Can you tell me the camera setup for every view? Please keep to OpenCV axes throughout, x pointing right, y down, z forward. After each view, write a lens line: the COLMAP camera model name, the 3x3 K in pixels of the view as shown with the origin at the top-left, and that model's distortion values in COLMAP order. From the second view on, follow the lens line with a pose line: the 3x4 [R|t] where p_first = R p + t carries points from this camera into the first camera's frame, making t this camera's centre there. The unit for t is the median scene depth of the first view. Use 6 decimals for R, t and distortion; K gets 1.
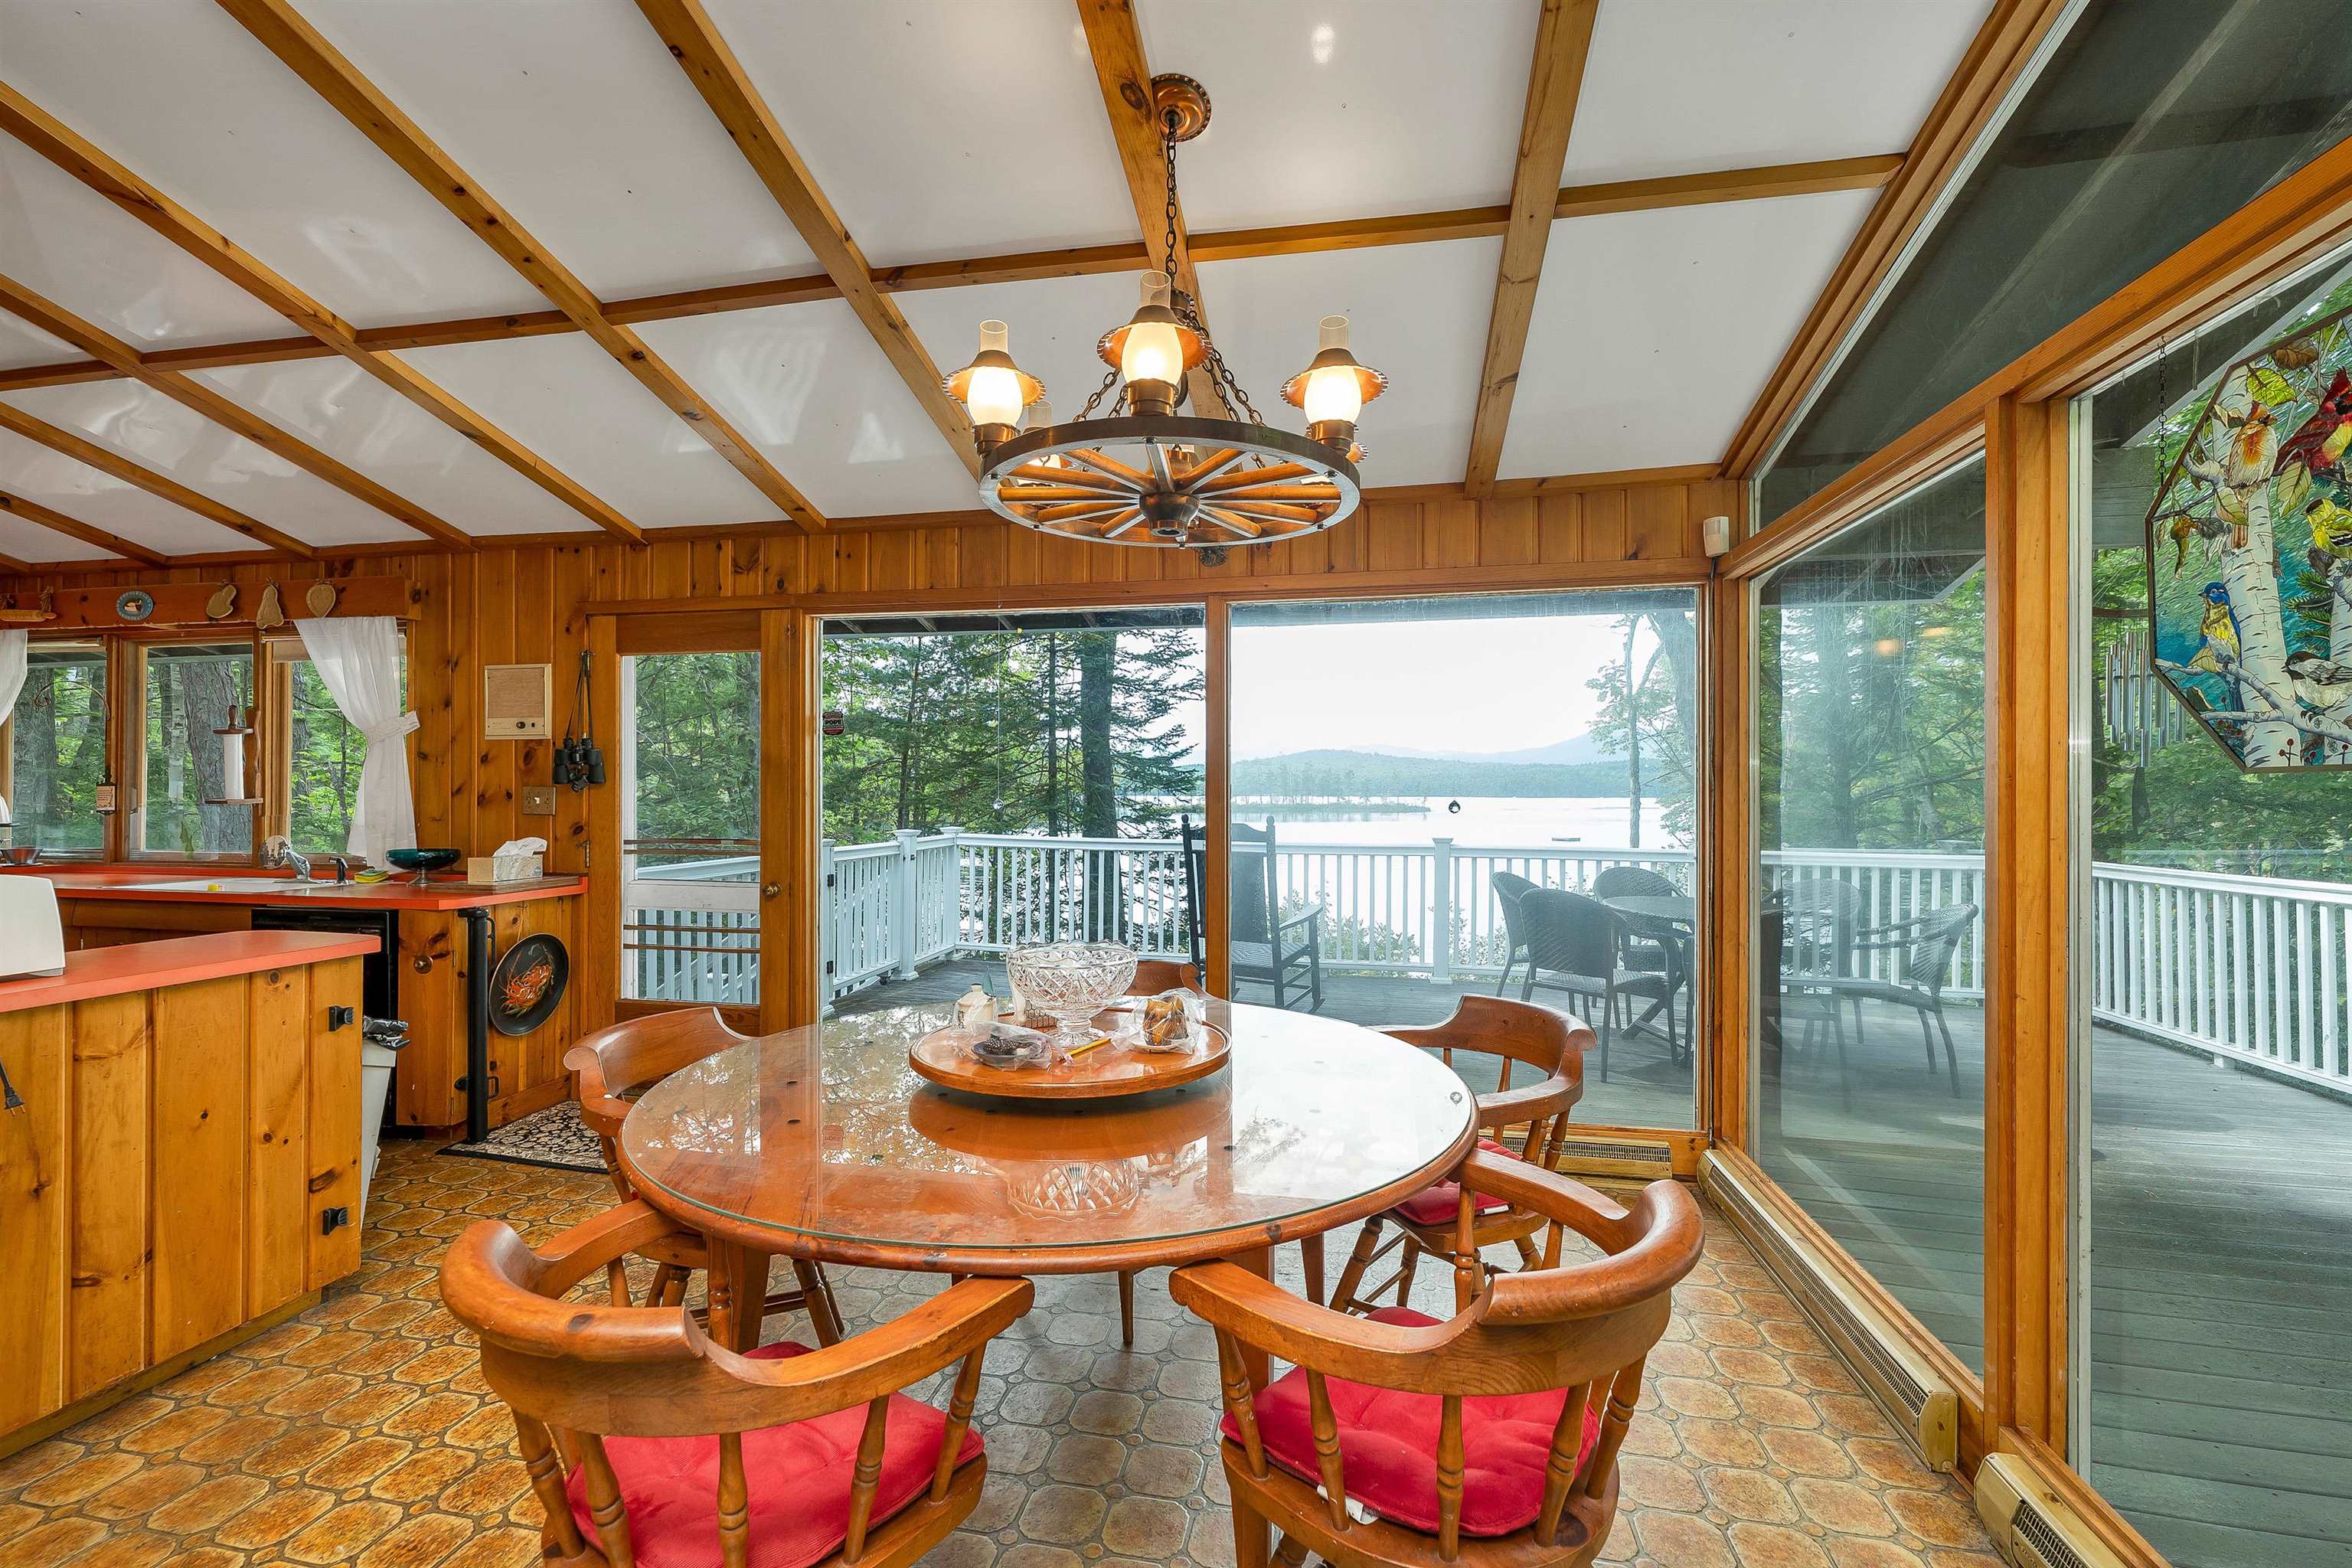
lens RADIAL K [[982.5, 0, 1175.8], [0, 982.5, 786.6], [0, 0, 1]] dist [0.007493, -0.003071]
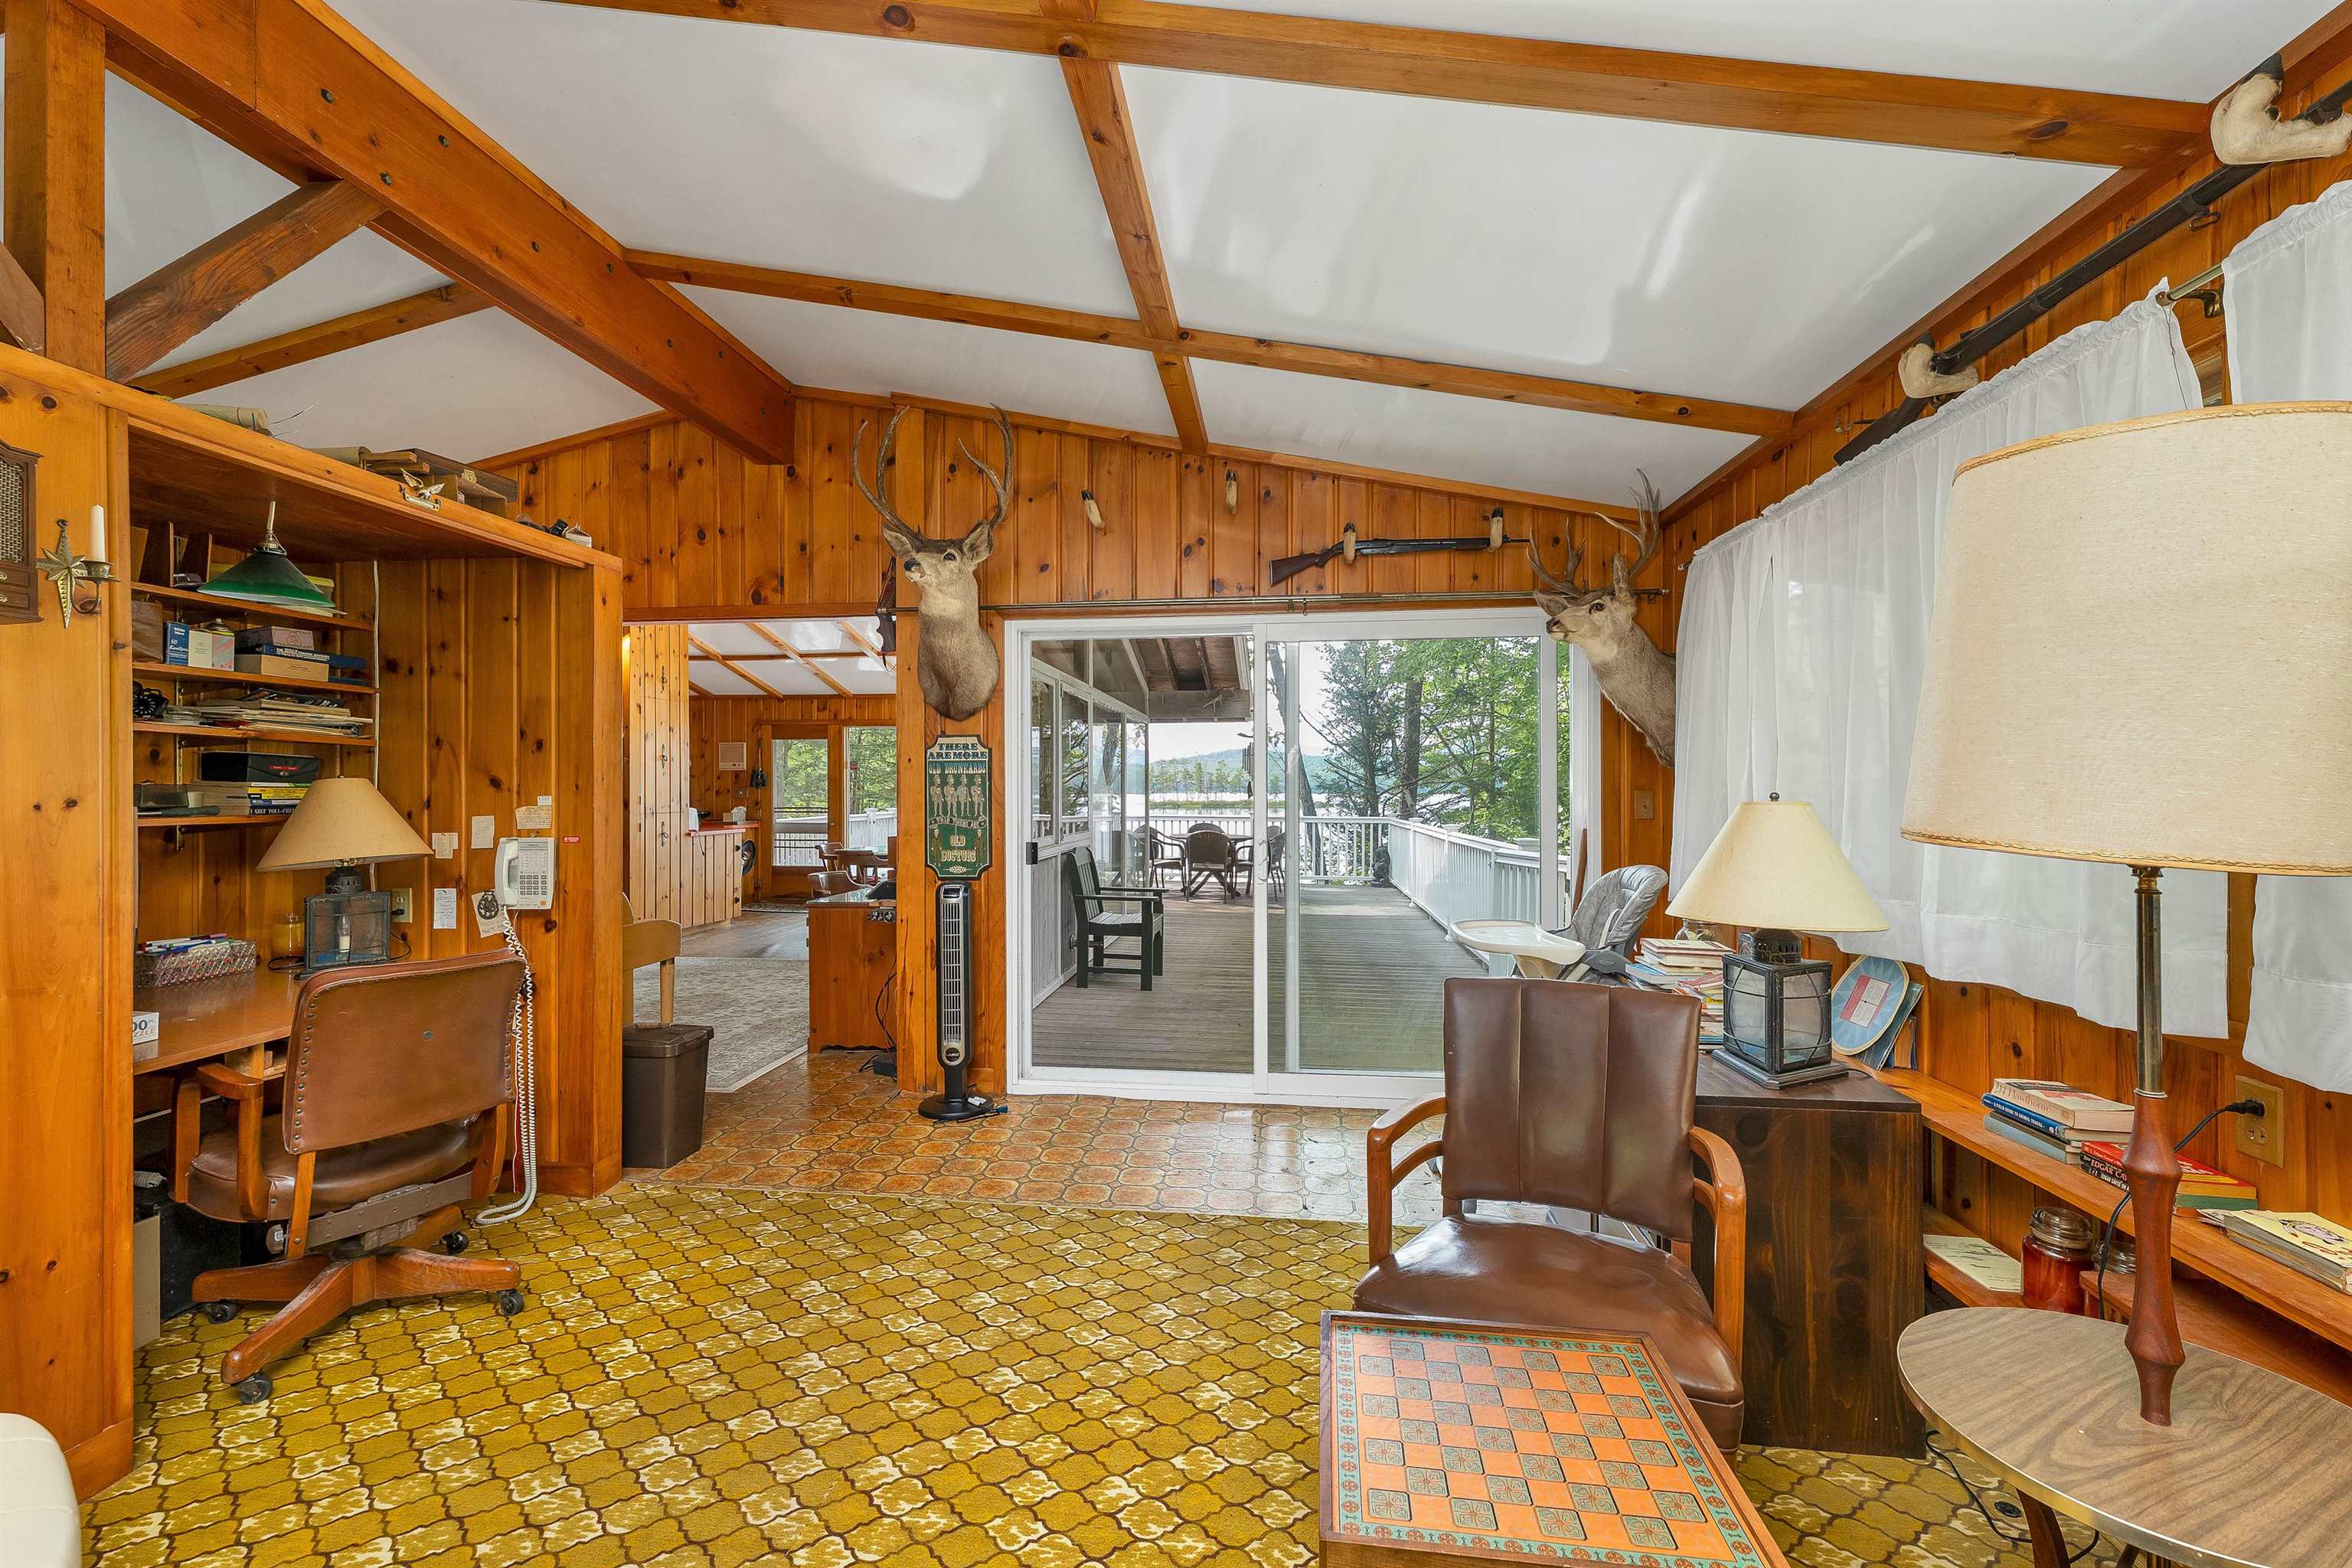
lens RADIAL K [[982.5, 0, 1167.3], [0, 982.5, 785.4], [0, 0, 1]] dist [0.007493, -0.003071]
pose [[0.997691, -0.002967, 0.067853, 0.336496], [0.002913, 0.999995, 0.000882, -0.005042], [-0.067855, -0.000682, 0.997695, -1.768880]]
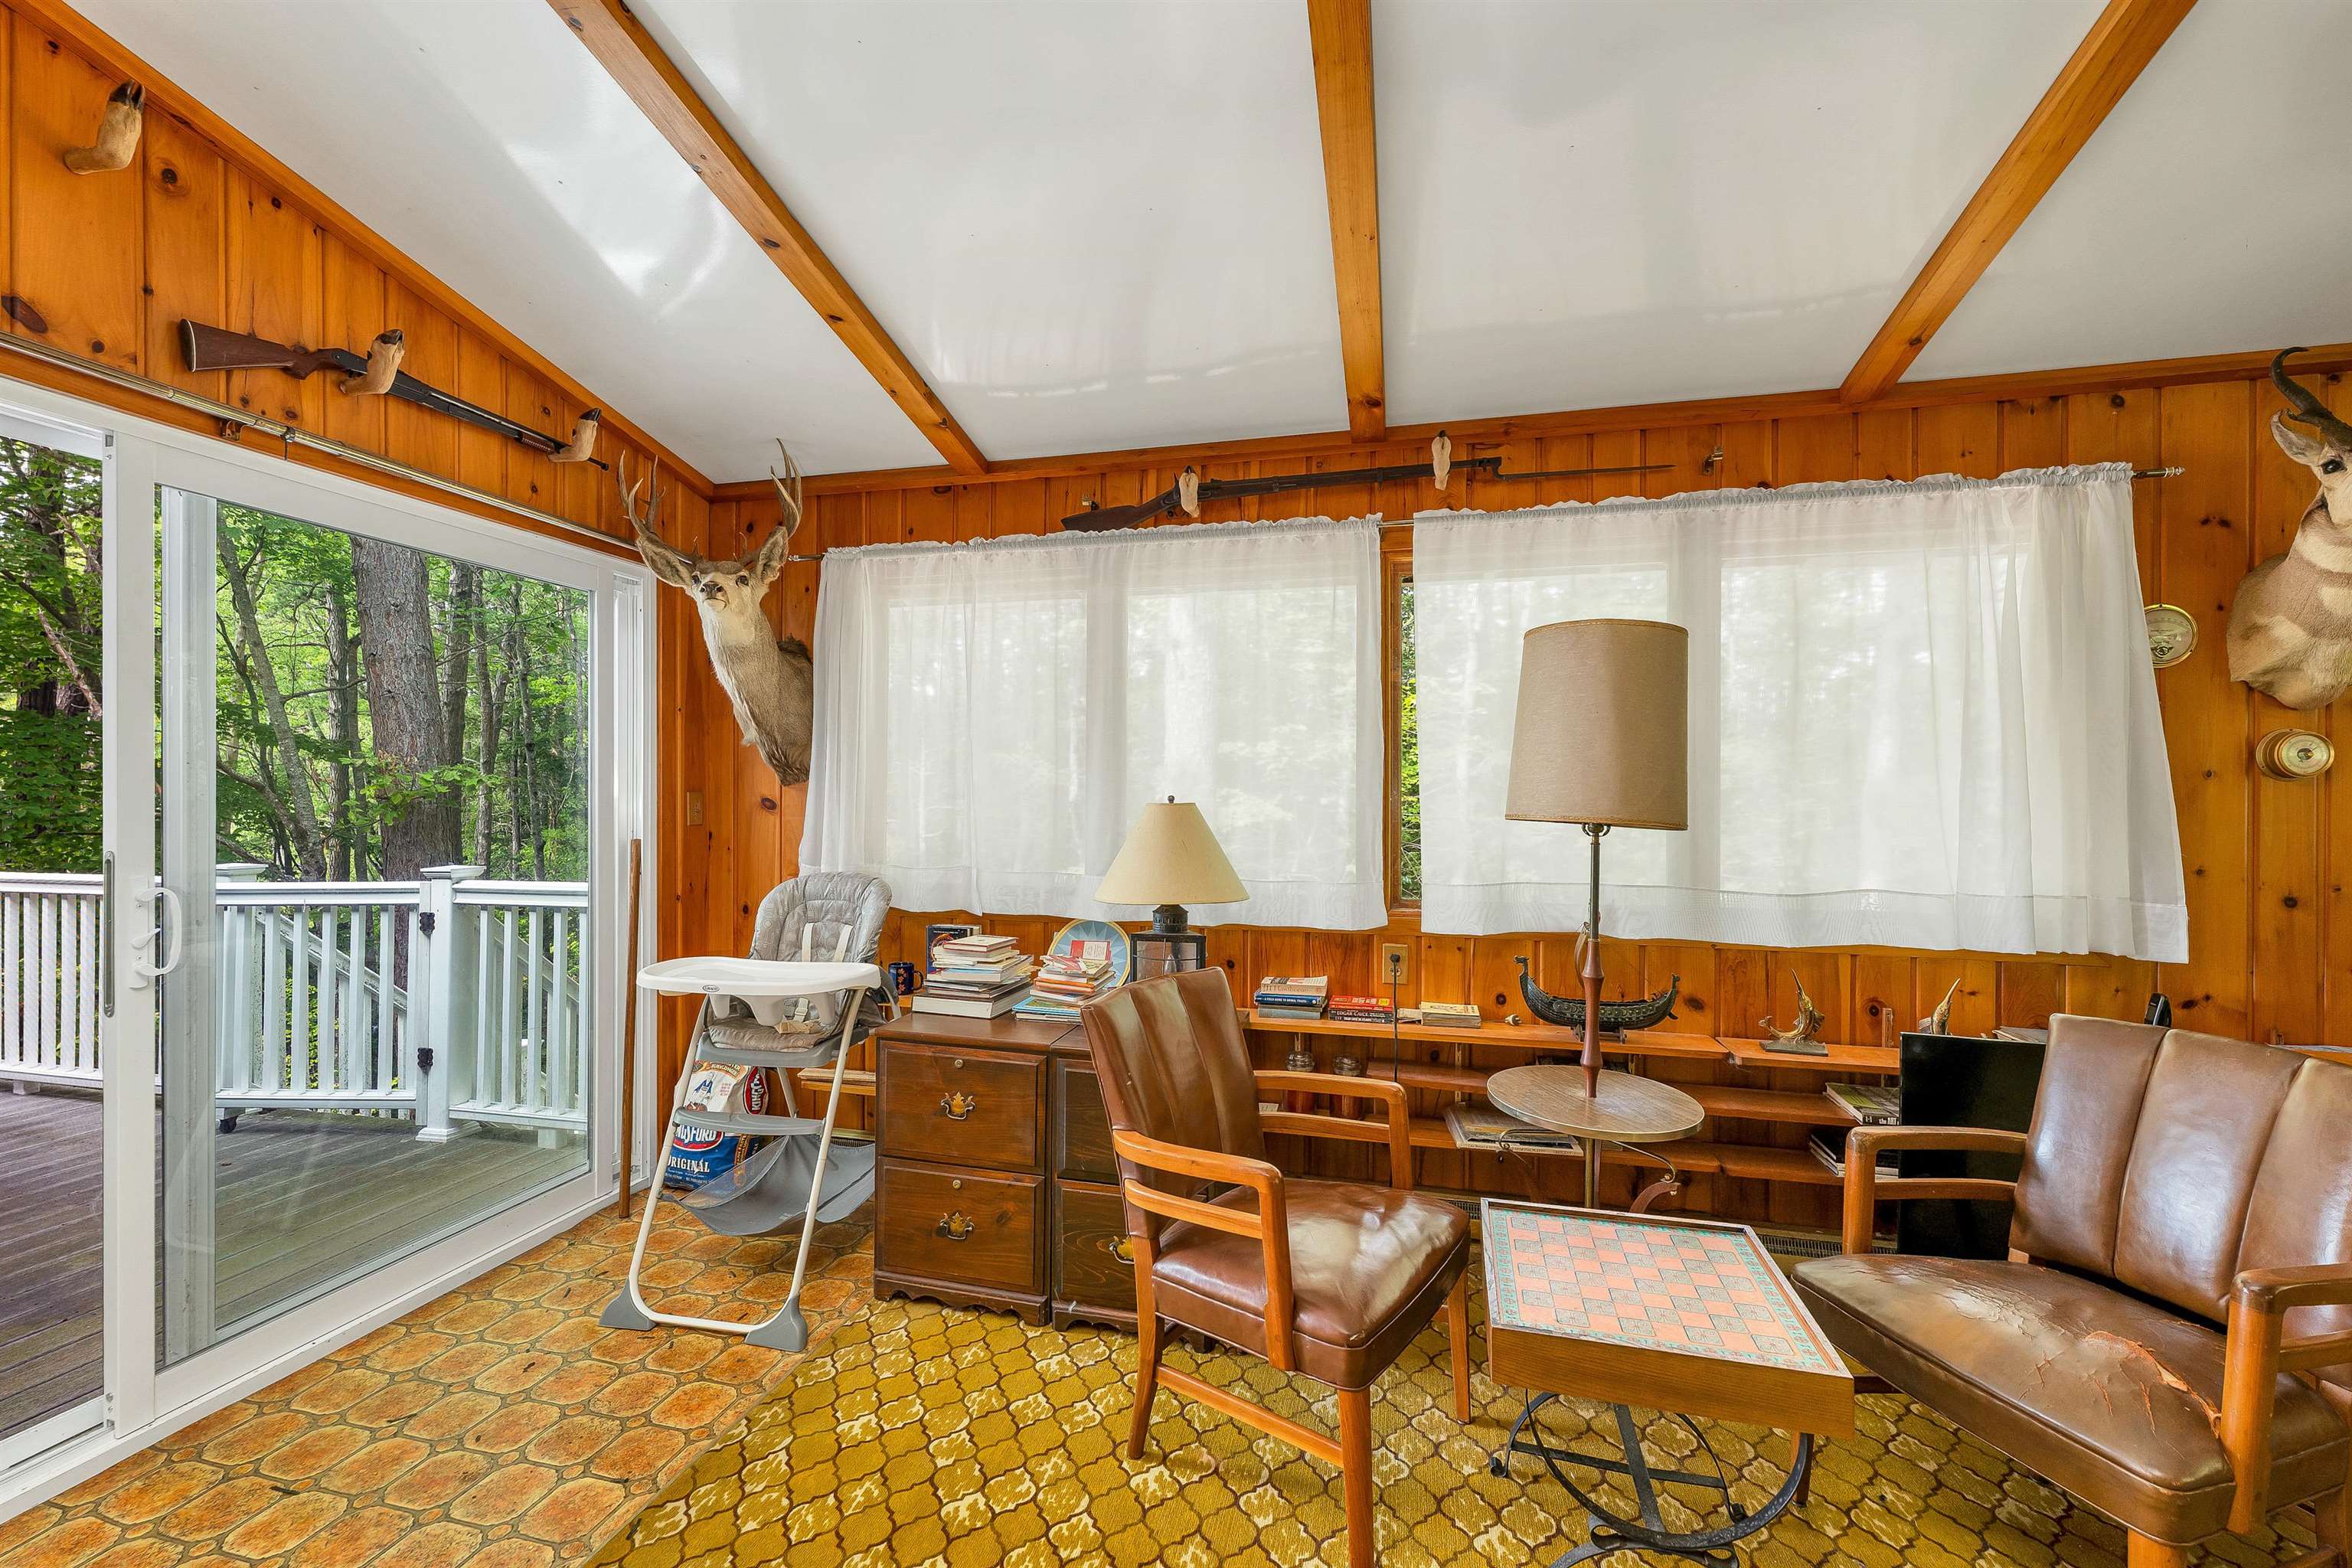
lens RADIAL K [[982.5, 0, 1156.3], [0, 982.5, 791.1], [0, 0, 1]] dist [0.007493, -0.003071]
pose [[0.052508, 0.000333, 0.998620, 0.045431], [-0.007709, 0.999970, 0.000072, -0.002158], [-0.998591, -0.007702, 0.052509, -1.286751]]
